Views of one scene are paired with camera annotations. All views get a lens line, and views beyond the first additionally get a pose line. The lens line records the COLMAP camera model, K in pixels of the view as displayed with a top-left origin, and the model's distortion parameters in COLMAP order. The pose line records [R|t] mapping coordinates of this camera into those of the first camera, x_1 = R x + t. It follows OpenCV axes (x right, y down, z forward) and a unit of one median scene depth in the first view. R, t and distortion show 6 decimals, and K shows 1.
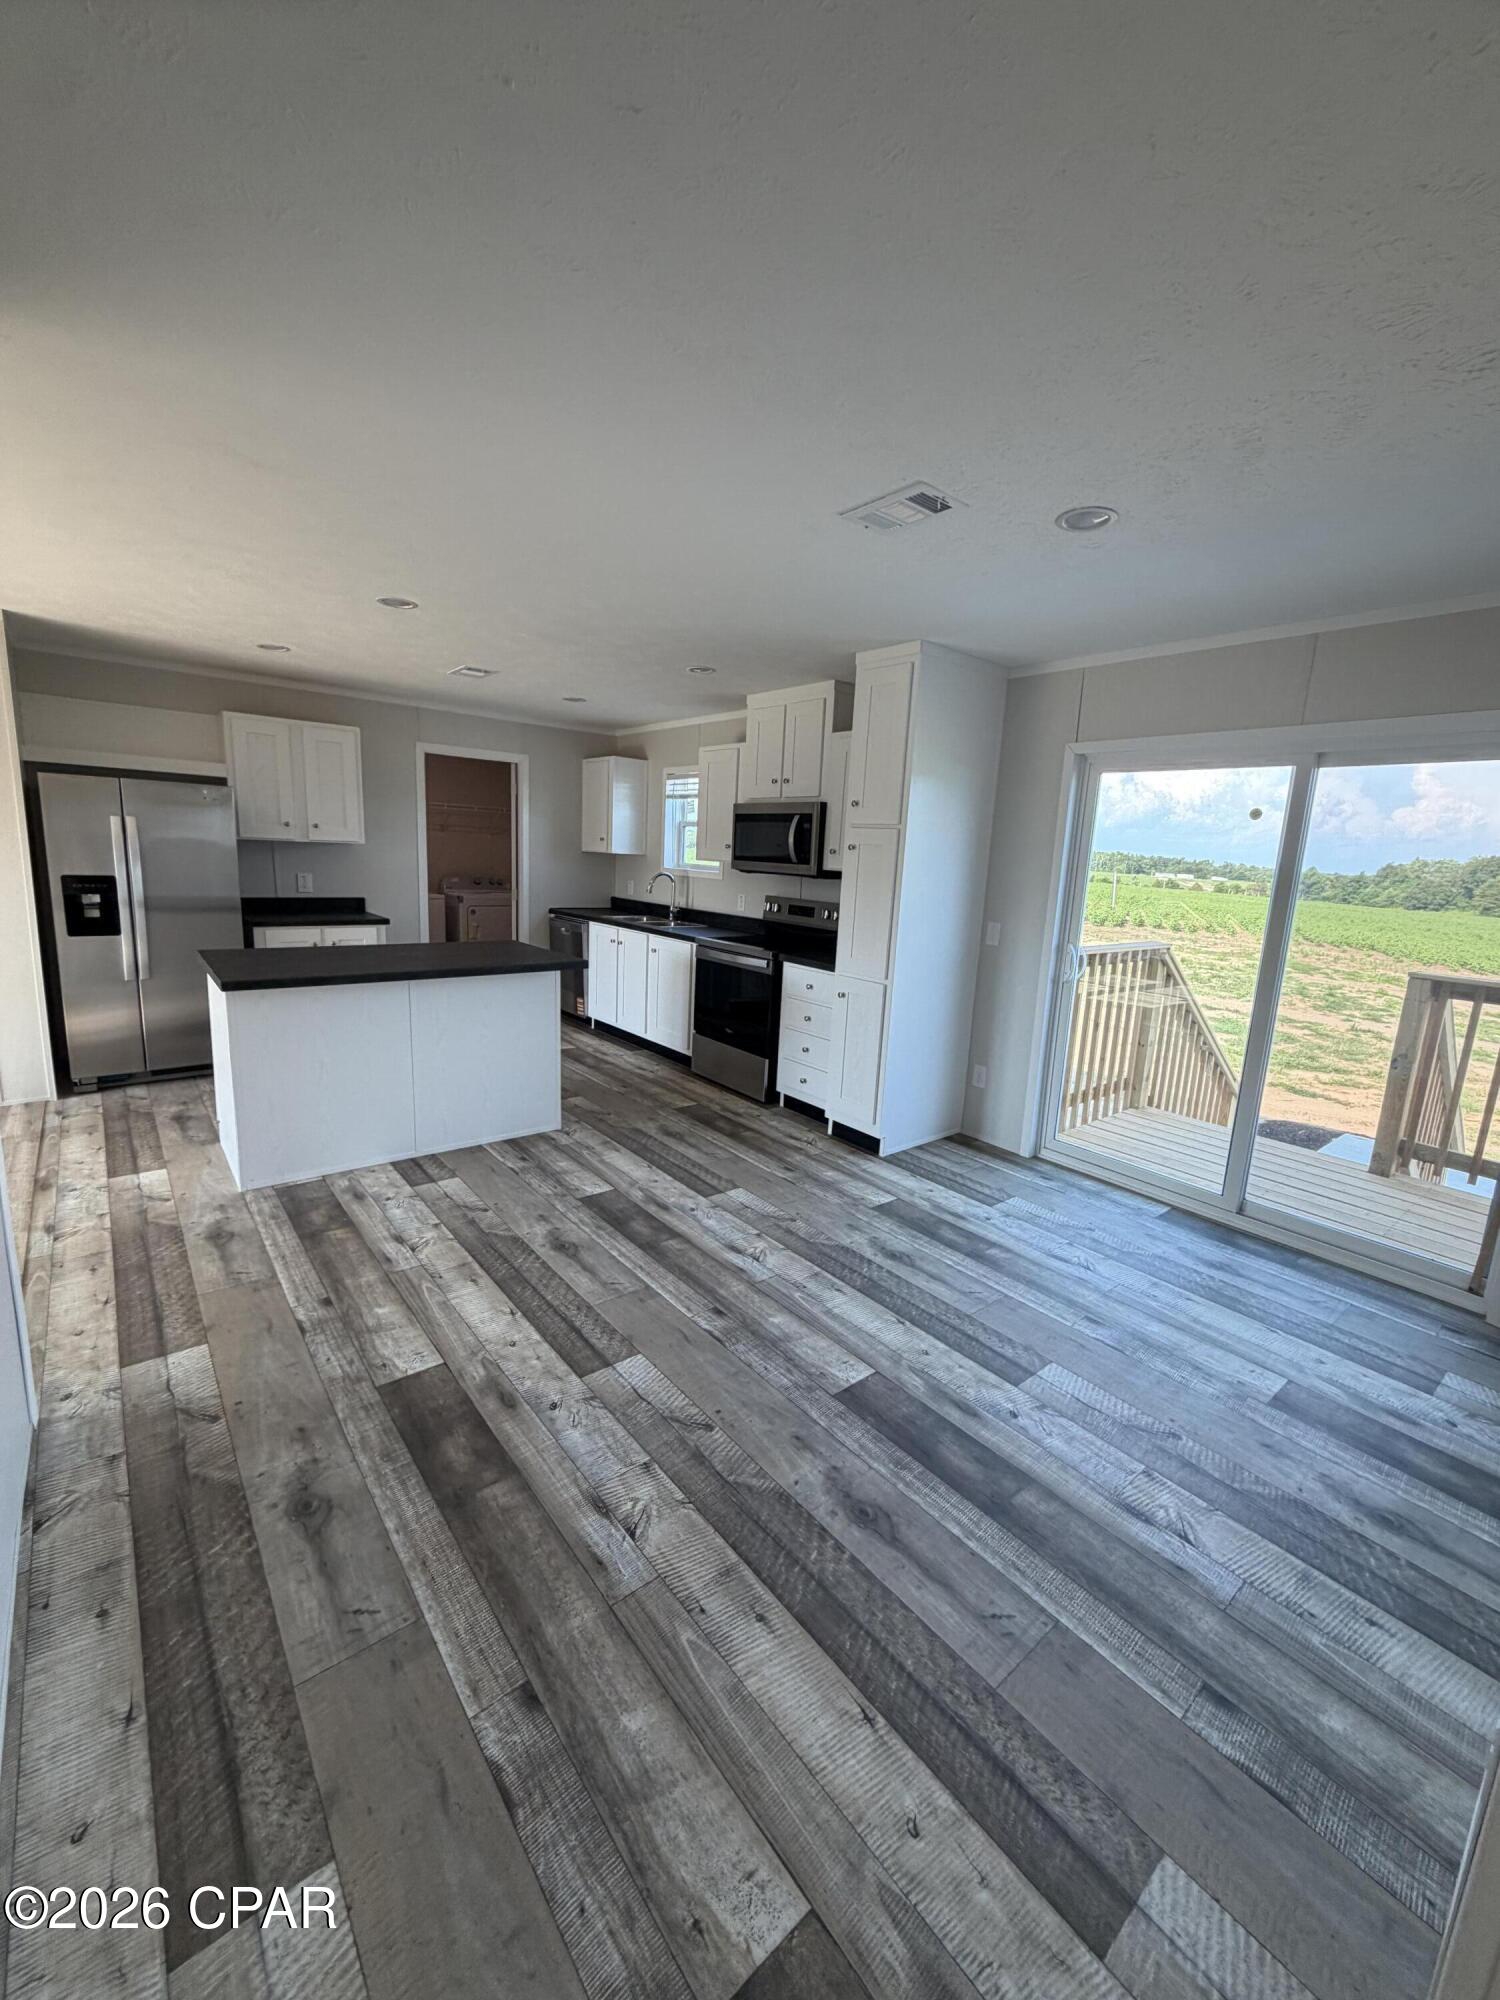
lens RADIAL K [[797.2, 0, 748.4], [0, 797.2, 983.1], [0, 0, 1]] dist [0.000613, 0.000057]
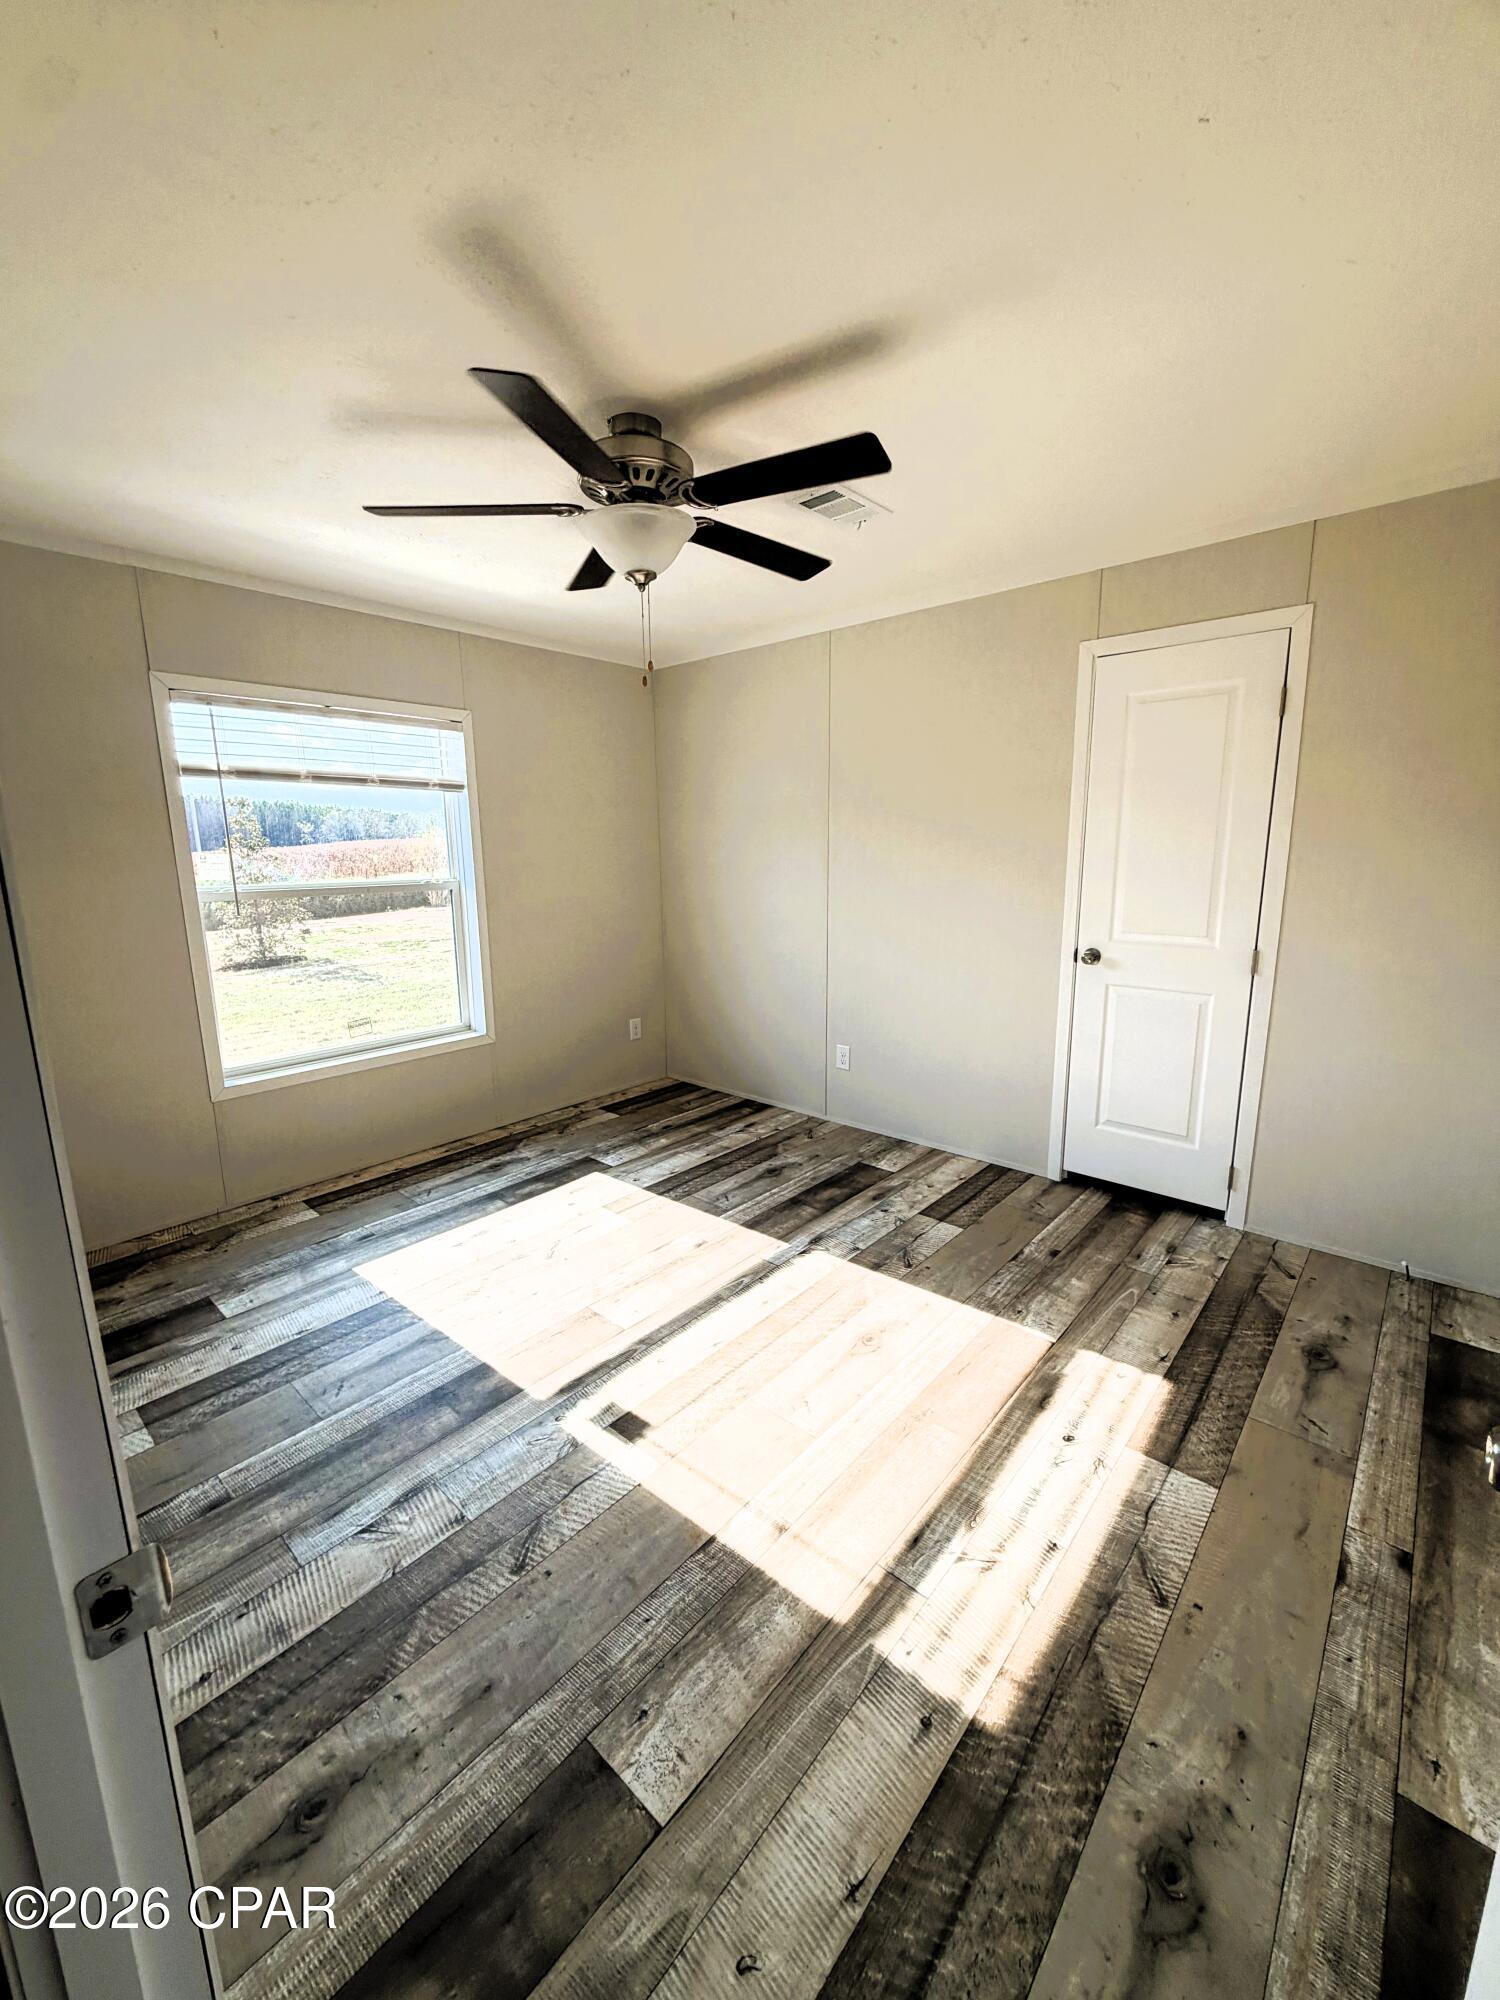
lens RADIAL K [[797.2, 0, 751.7], [0, 797.2, 1001.8], [0, 0, 1]] dist [0.000613, 0.000057]
pose [[0.159419, 0.140277, -0.977194, 0.813689], [-0.140200, 0.983037, 0.118244, -0.126729], [0.977205, 0.118152, 0.176382, 1.254438]]
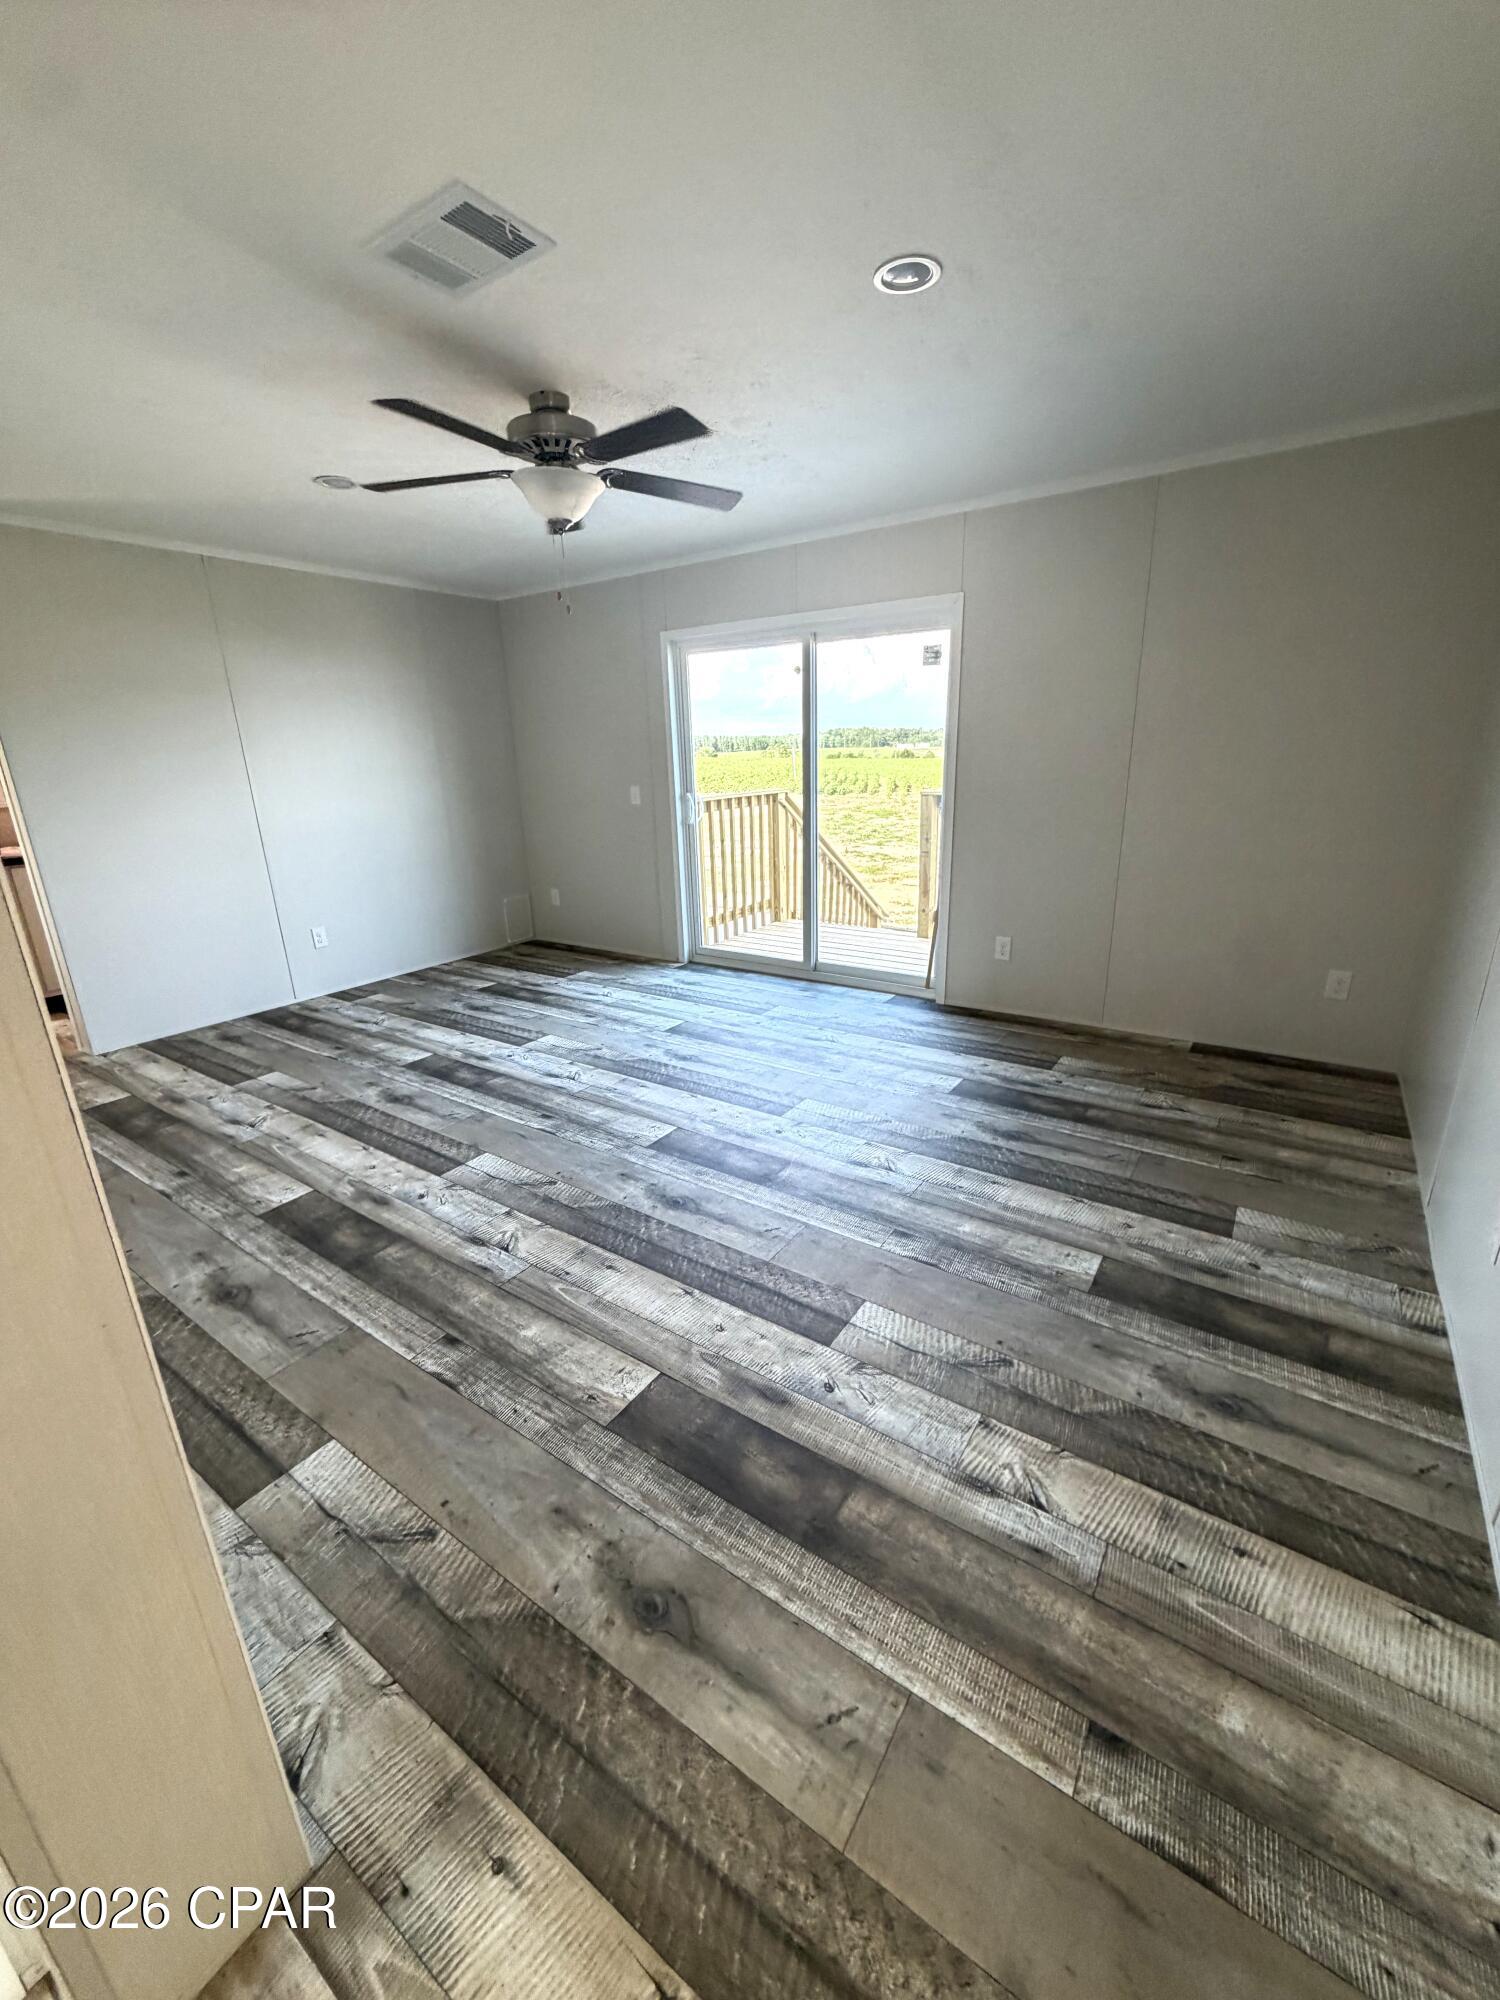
lens RADIAL K [[797.2, 0, 748.8], [0, 797.2, 989.8], [0, 0, 1]] dist [0.000613, 0.000057]
pose [[0.956535, -0.155350, 0.246793, 0.149985], [0.121343, 0.981580, 0.147569, 0.014358], [-0.265172, -0.111209, 0.957766, 0.368449]]
